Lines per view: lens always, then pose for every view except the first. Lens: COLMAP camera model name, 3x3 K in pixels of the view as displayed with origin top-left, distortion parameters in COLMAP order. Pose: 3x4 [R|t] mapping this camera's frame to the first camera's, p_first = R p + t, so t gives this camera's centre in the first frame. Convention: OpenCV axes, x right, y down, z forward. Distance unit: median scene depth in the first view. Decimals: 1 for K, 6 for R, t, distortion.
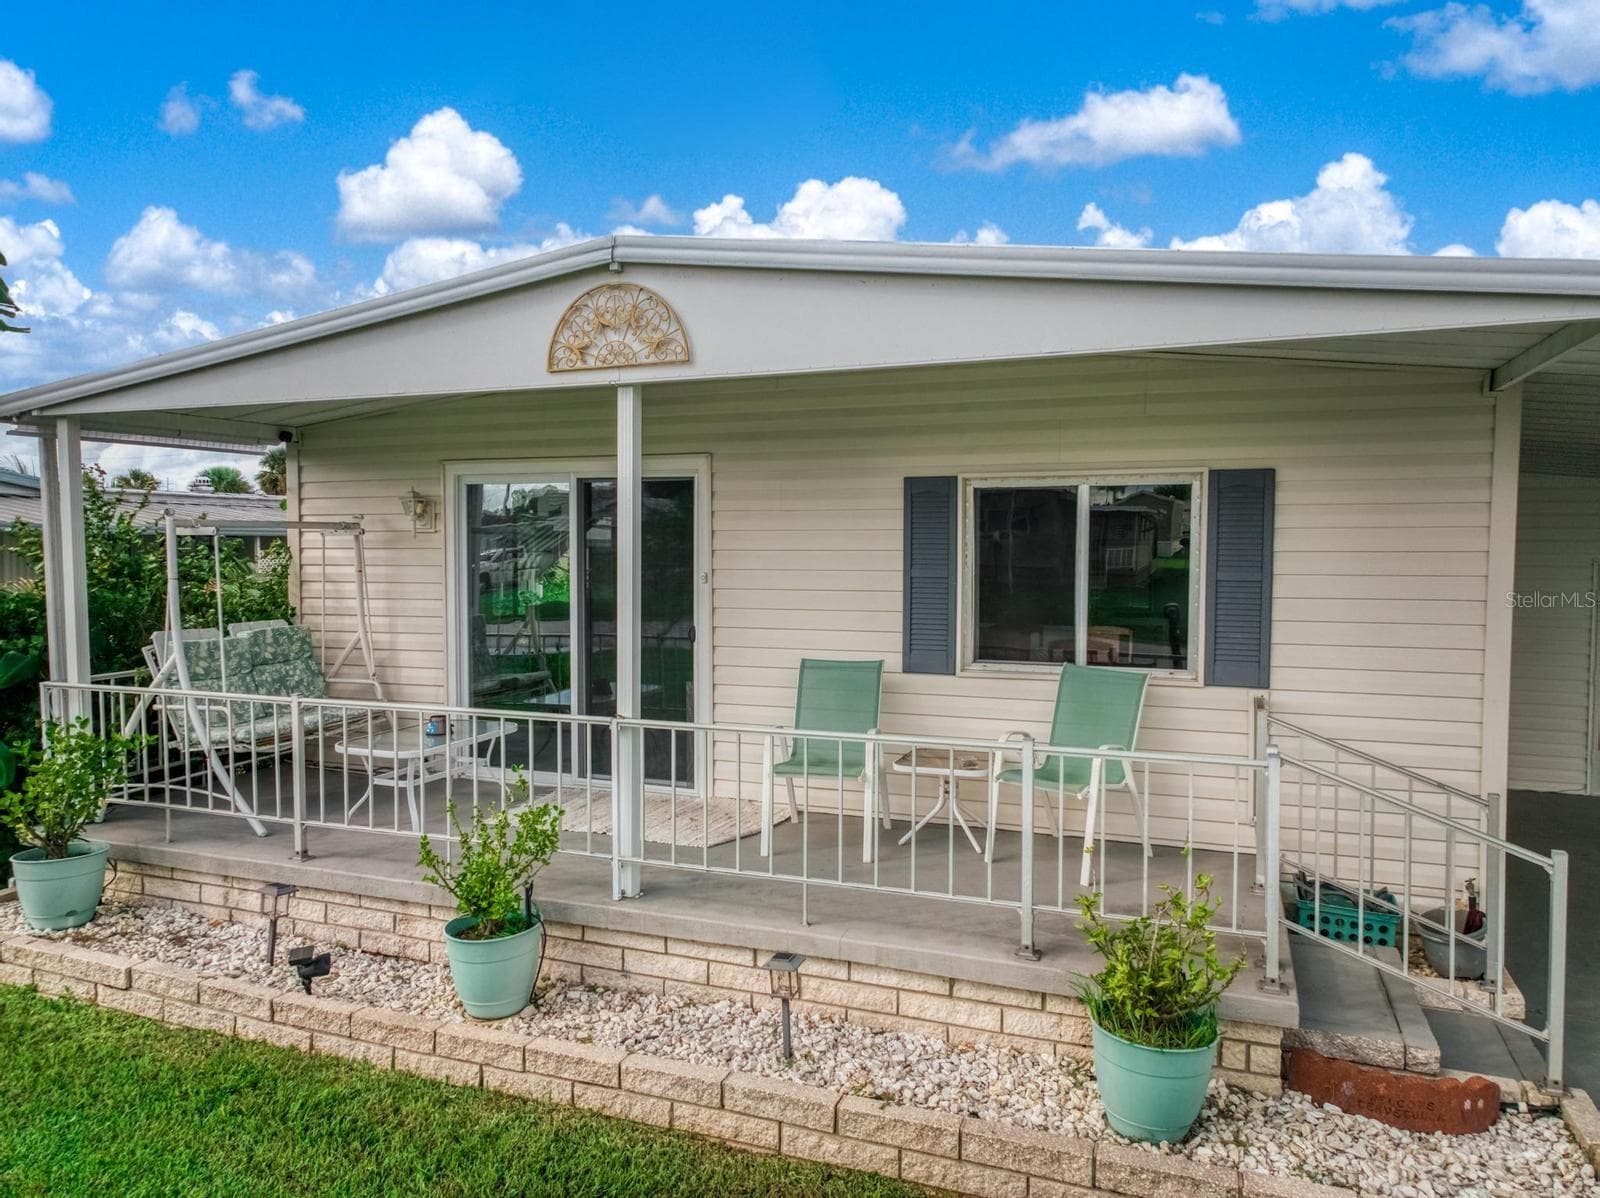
lens RADIAL K [[1087.9, 0, 793.1], [0, 1087.9, 599.9], [0, 0, 1]] dist [0.011266, -0.006105]
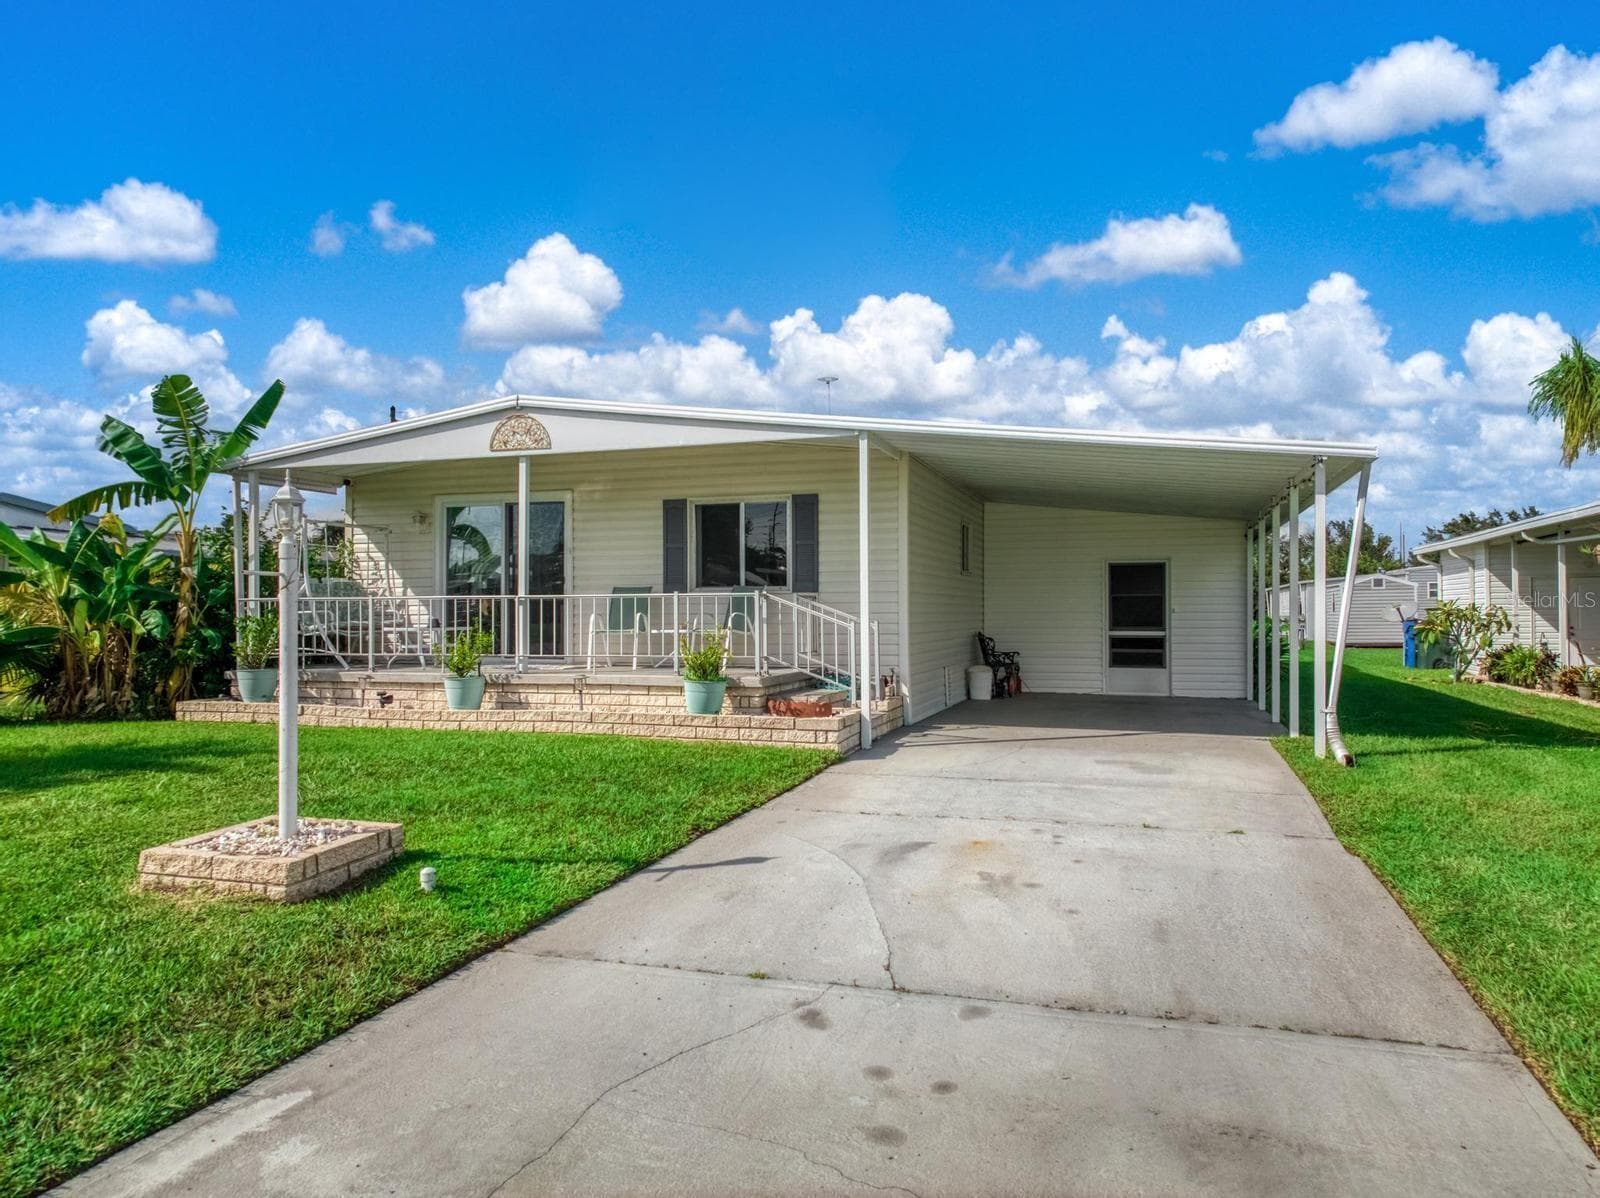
lens RADIAL K [[1087.9, 0, 815.1], [0, 1087.9, 596.6], [0, 0, 1]] dist [0.011266, -0.006105]
pose [[0.997815, -0.004602, 0.065905, 0.314121], [0.008898, 0.997843, -0.065045, 0.259598], [-0.065463, 0.065489, 0.995704, -1.345106]]
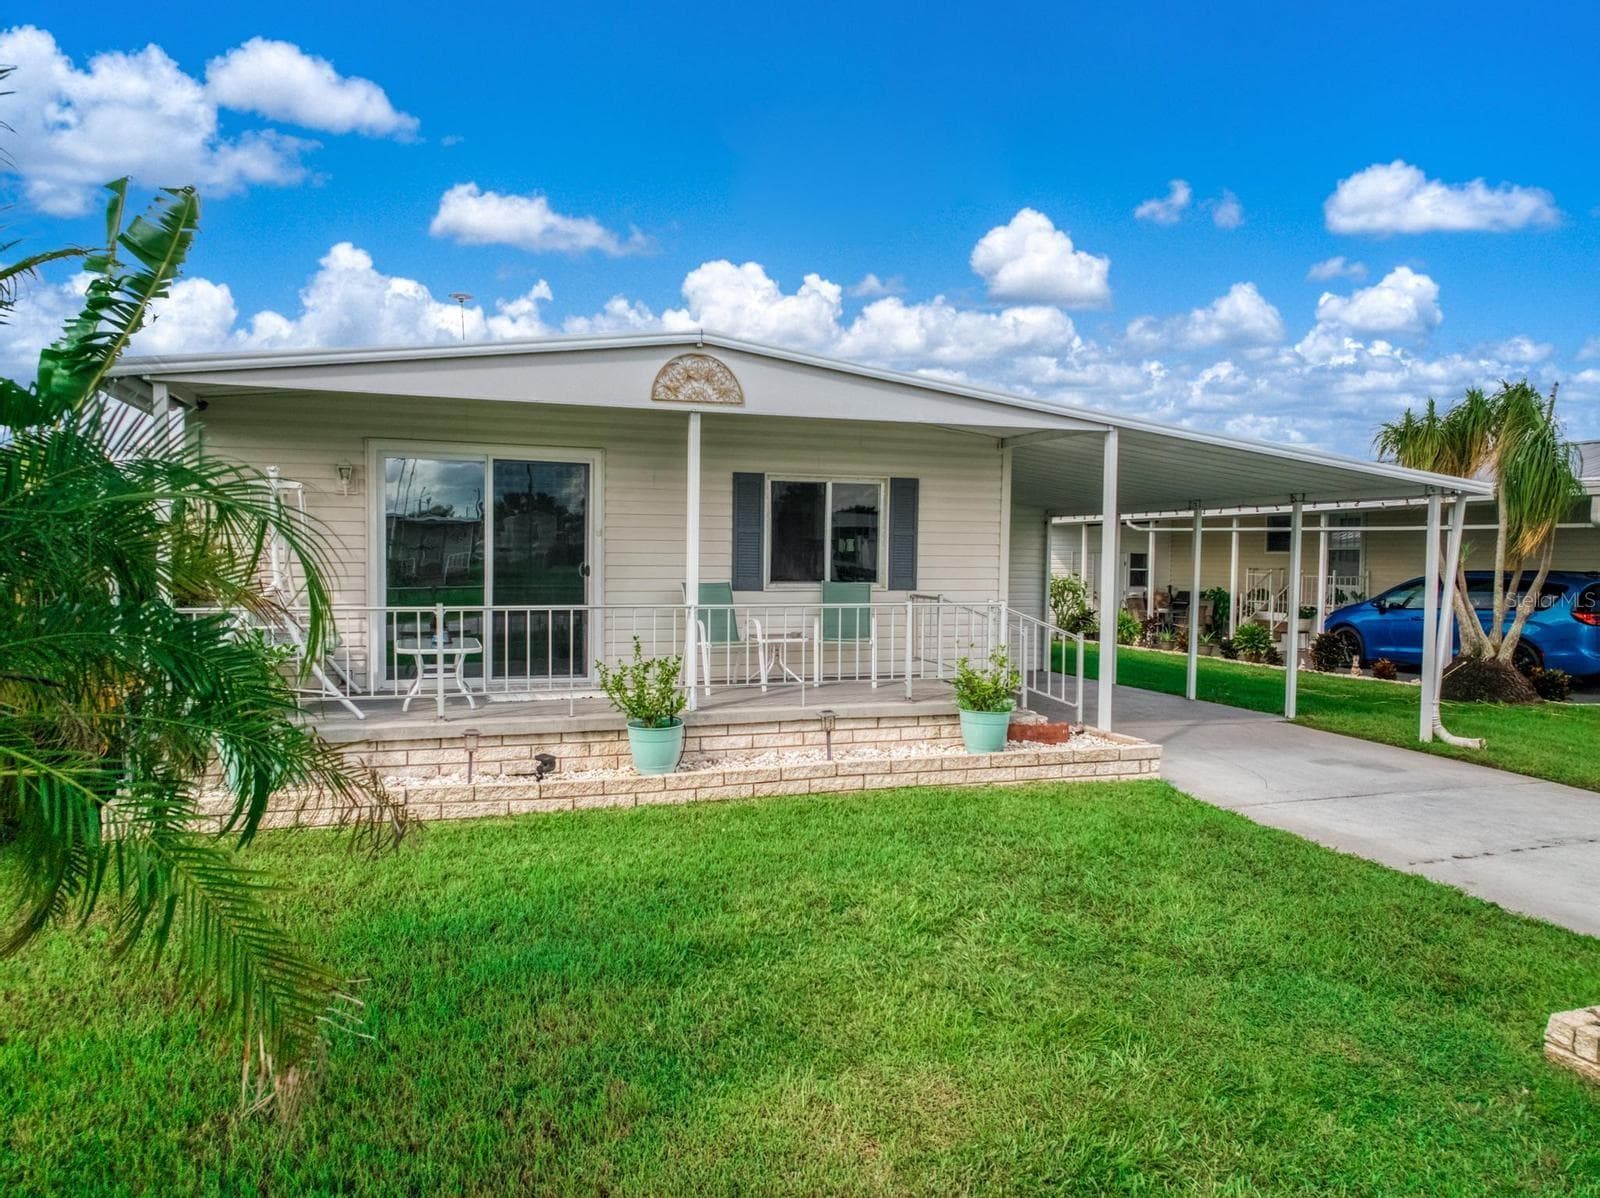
lens RADIAL K [[1087.9, 0, 809.3], [0, 1087.9, 588.6], [0, 0, 1]] dist [0.011266, -0.006105]
pose [[0.761337, -0.014728, 0.648190, -1.093534], [0.022945, 0.999728, -0.004235, 0.091165], [-0.647951, 0.018097, 0.761467, -0.412985]]
